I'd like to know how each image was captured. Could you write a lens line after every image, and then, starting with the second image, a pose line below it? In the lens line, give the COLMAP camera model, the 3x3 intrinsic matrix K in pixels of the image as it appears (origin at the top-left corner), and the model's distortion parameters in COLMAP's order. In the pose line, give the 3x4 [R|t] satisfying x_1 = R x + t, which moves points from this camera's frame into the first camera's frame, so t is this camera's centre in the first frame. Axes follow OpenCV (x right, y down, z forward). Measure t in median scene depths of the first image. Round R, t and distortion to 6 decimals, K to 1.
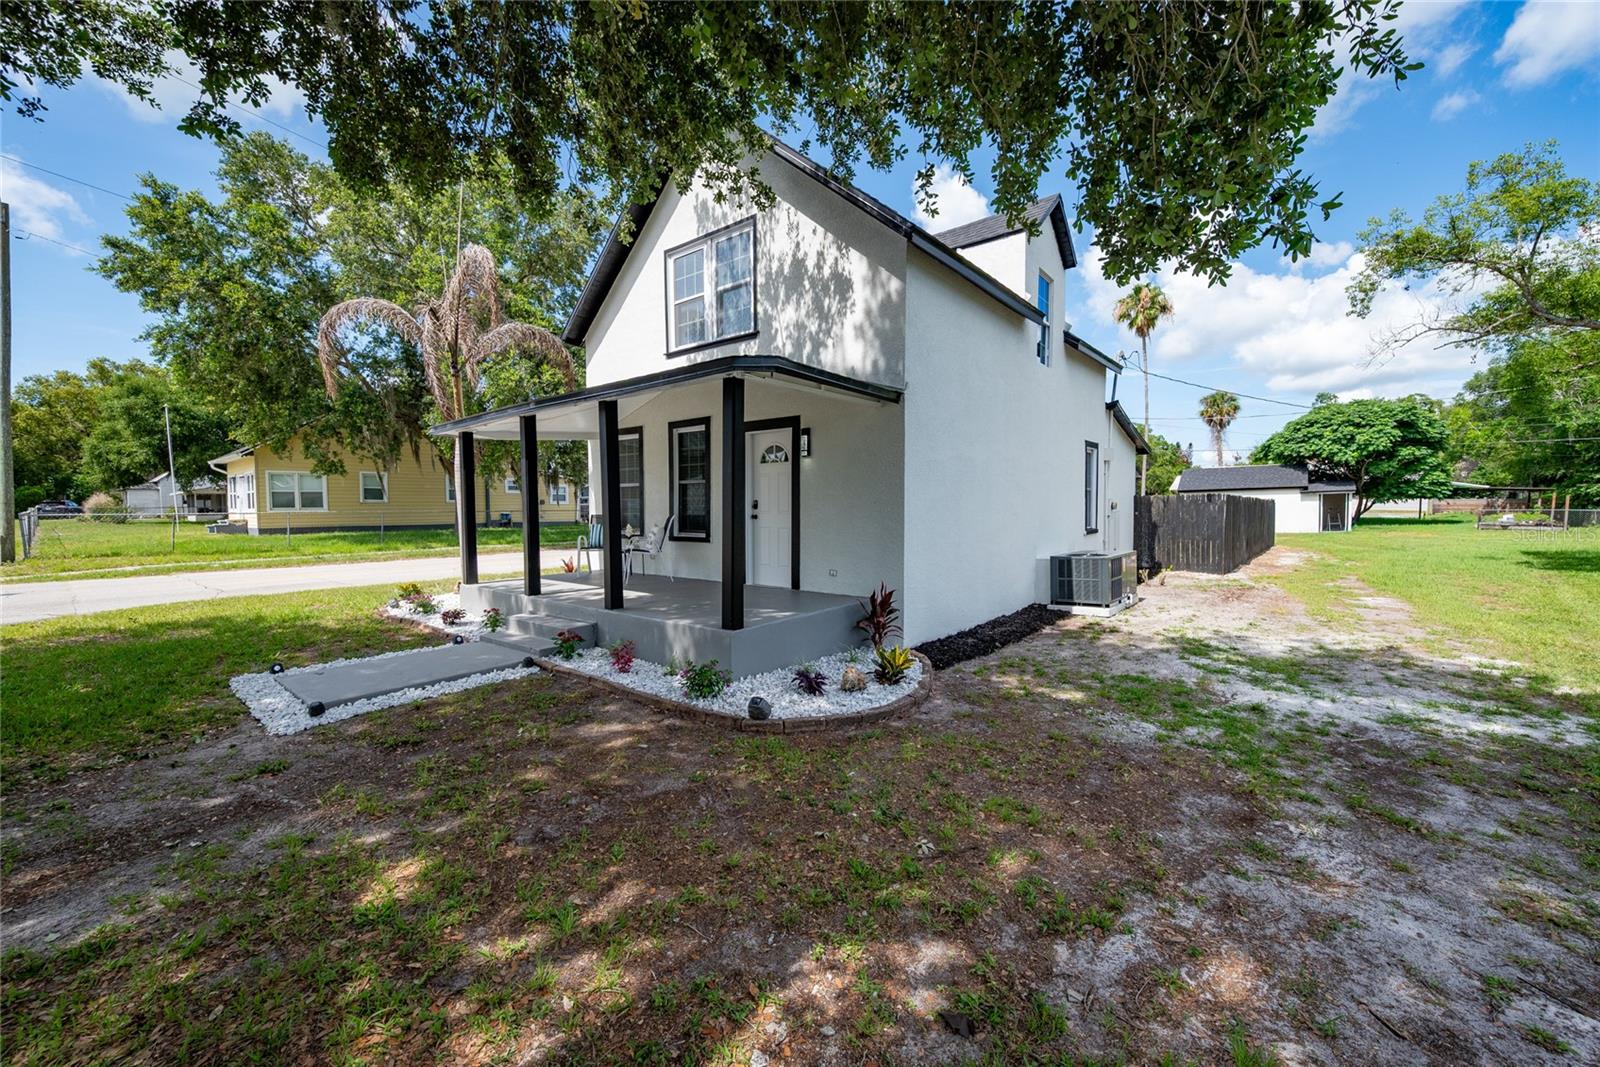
lens RADIAL K [[645.2, 0, 802.2], [0, 645.2, 531.5], [0, 0, 1]] dist [-0.010382, 0.001750]
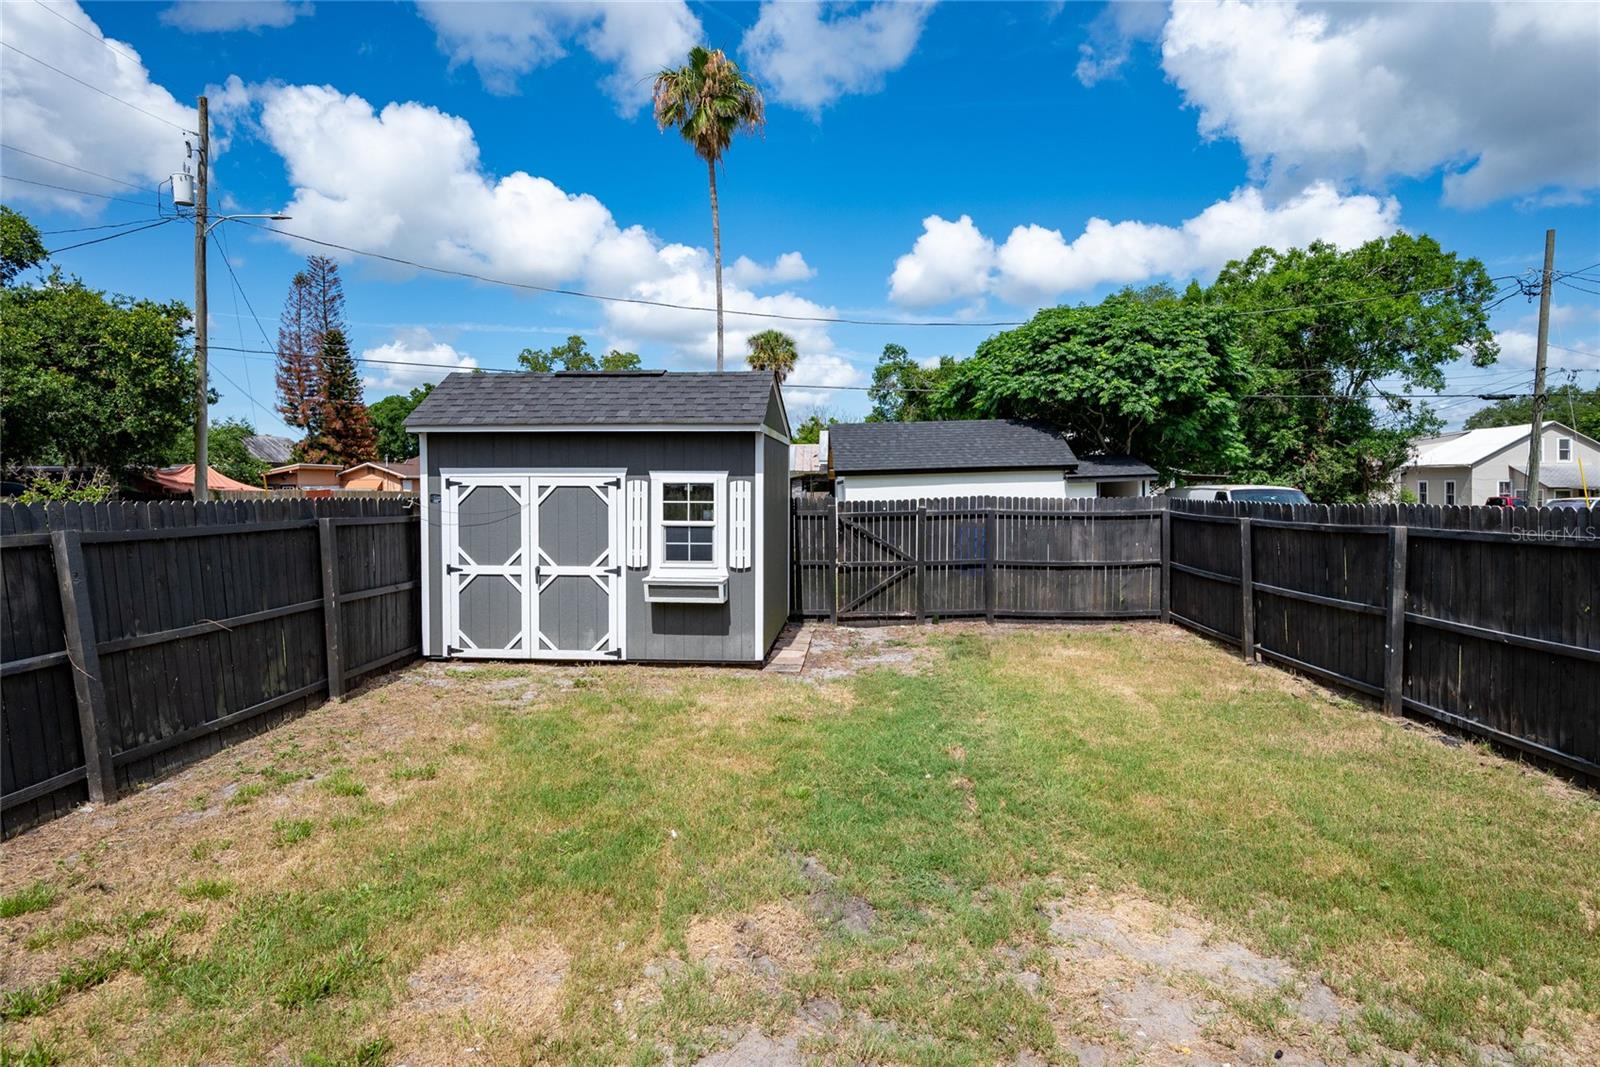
lens RADIAL K [[894.5, 0, 800.2], [0, 894.5, 532.1], [0, 0, 1]] dist [0.000125, -0.000001]
pose [[0.790623, -0.024817, 0.611800, 0.230688], [0.023511, 0.999672, 0.010167, -0.033519], [-0.611852, 0.006345, 0.790947, 0.605431]]
